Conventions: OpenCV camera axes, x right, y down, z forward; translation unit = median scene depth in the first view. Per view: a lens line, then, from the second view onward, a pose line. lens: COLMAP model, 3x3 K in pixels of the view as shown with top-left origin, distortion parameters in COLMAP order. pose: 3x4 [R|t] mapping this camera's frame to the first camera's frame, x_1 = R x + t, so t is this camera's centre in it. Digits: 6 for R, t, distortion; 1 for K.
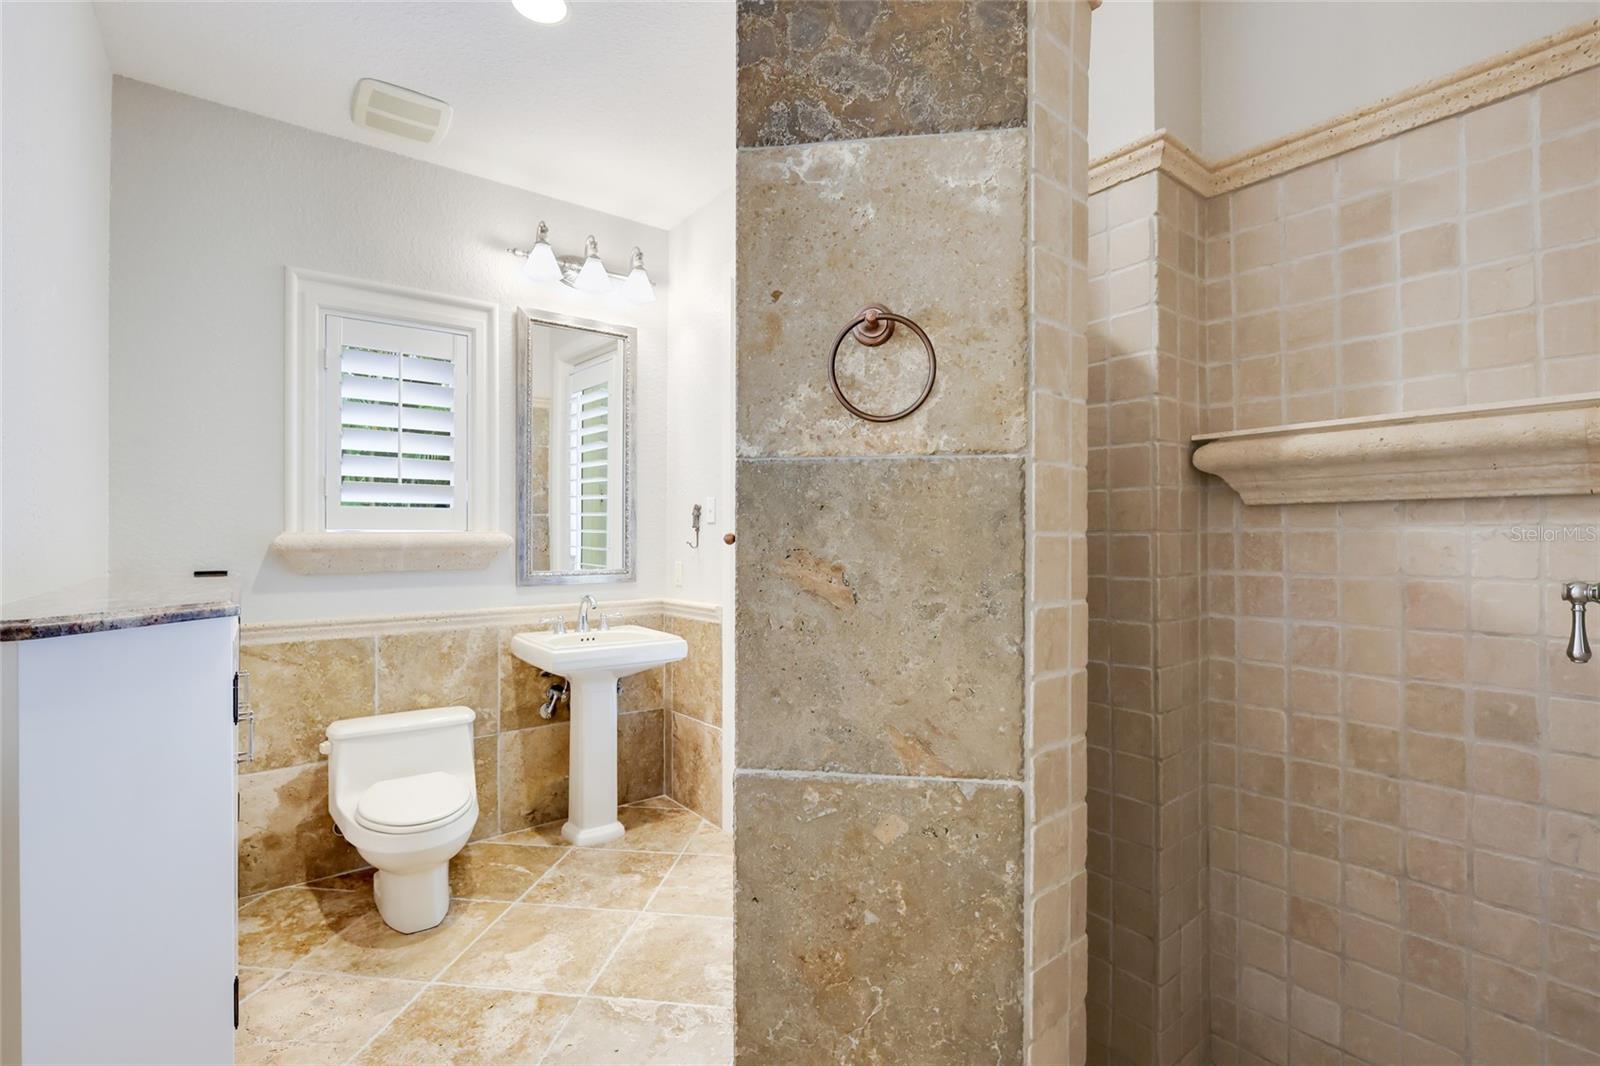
lens RADIAL K [[717.2, 0, 799.3], [0, 717.2, 533.4], [0, 0, 1]] dist [-0.005454, -0.000043]
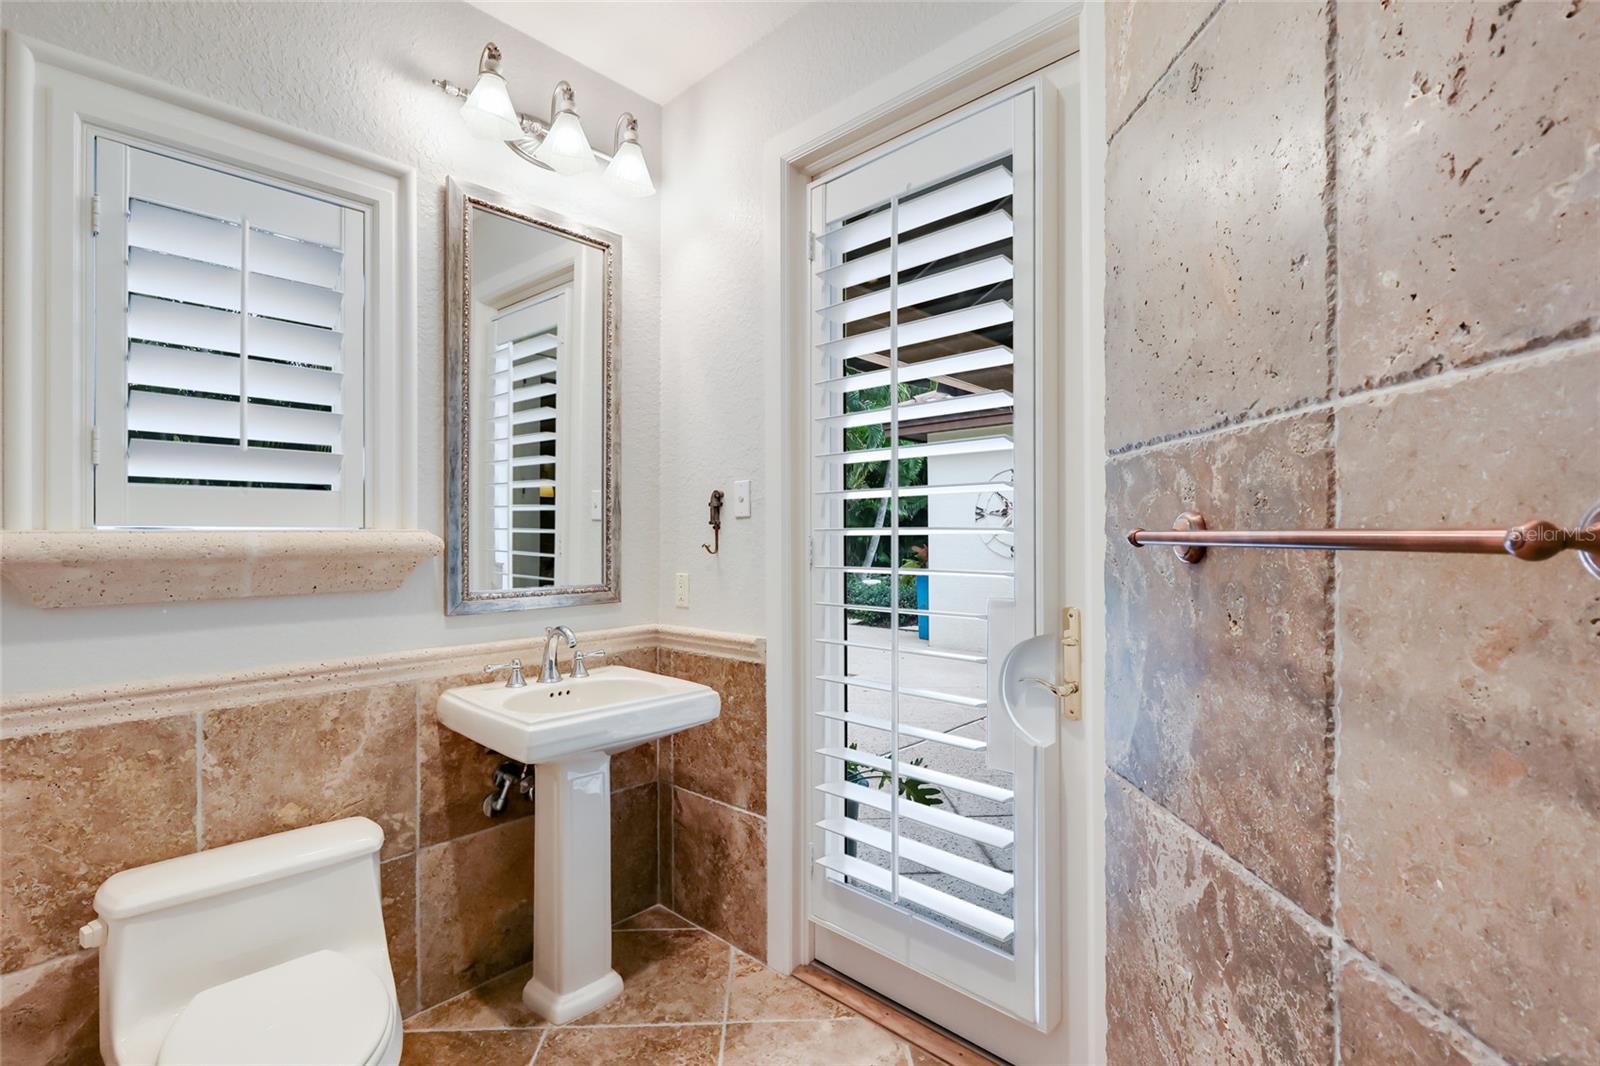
lens RADIAL K [[717.2, 0, 801.4], [0, 717.2, 534.4], [0, 0, 1]] dist [-0.005454, -0.000043]
pose [[0.987090, -0.002818, 0.160140, -0.186511], [0.003082, 0.999994, -0.001401, 0.003531], [-0.160135, 0.001876, 0.987093, 0.324612]]
